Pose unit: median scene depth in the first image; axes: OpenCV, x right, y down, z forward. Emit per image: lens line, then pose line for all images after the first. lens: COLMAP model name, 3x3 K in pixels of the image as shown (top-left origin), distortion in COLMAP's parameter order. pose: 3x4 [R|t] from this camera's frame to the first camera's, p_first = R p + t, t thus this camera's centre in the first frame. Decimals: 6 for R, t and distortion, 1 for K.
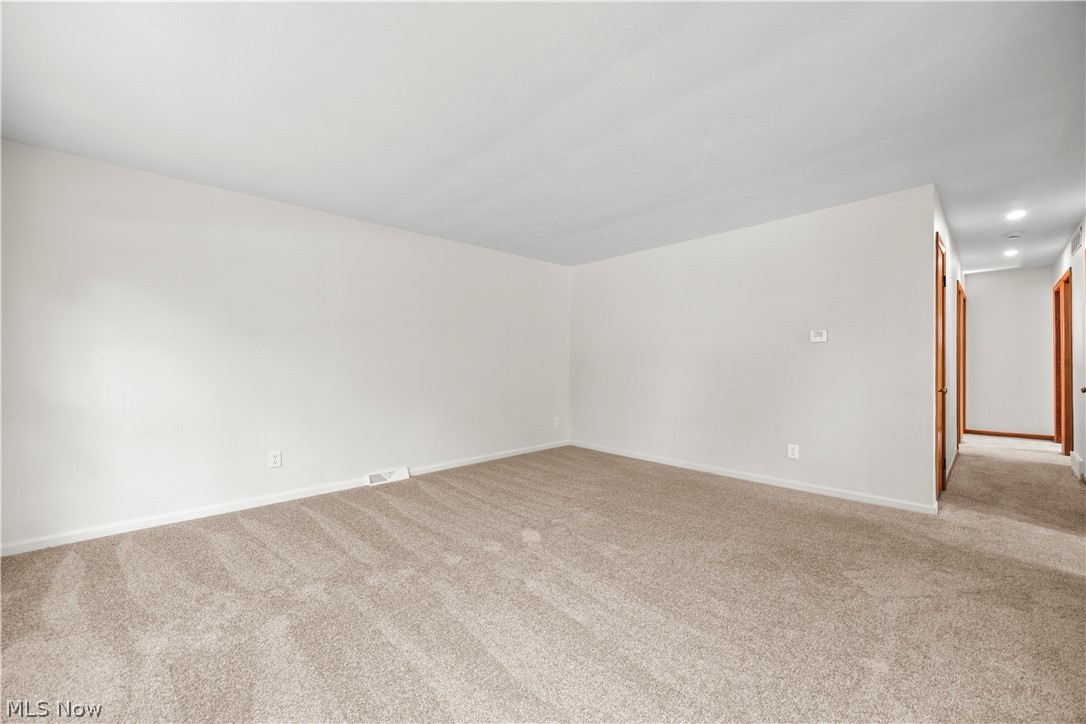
lens RADIAL K [[439.3, 0, 547.7], [0, 439.3, 359.6], [0, 0, 1]] dist [0.003053, -0.000235]
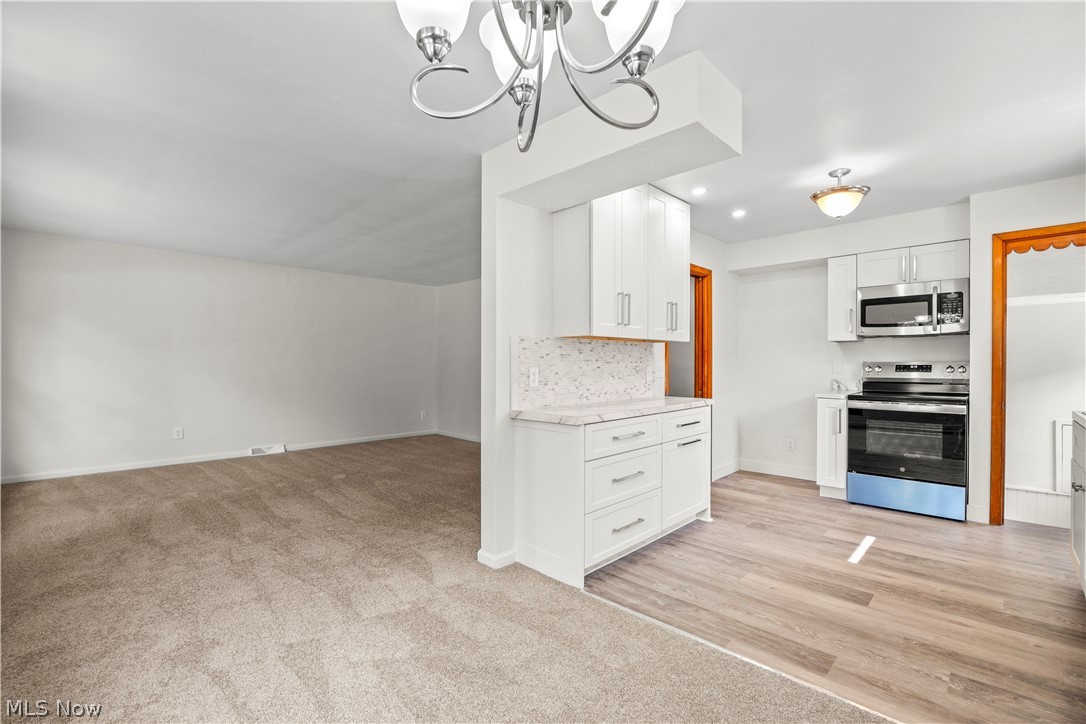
lens RADIAL K [[485.2, 0, 539.5], [0, 485.2, 365.1], [0, 0, 1]] dist [-0.012080, -0.000113]
pose [[0.998832, 0.006234, 0.047918, 0.472629], [-0.006658, 0.999940, 0.008698, -0.015732], [-0.047861, -0.009007, 0.998813, -0.613449]]
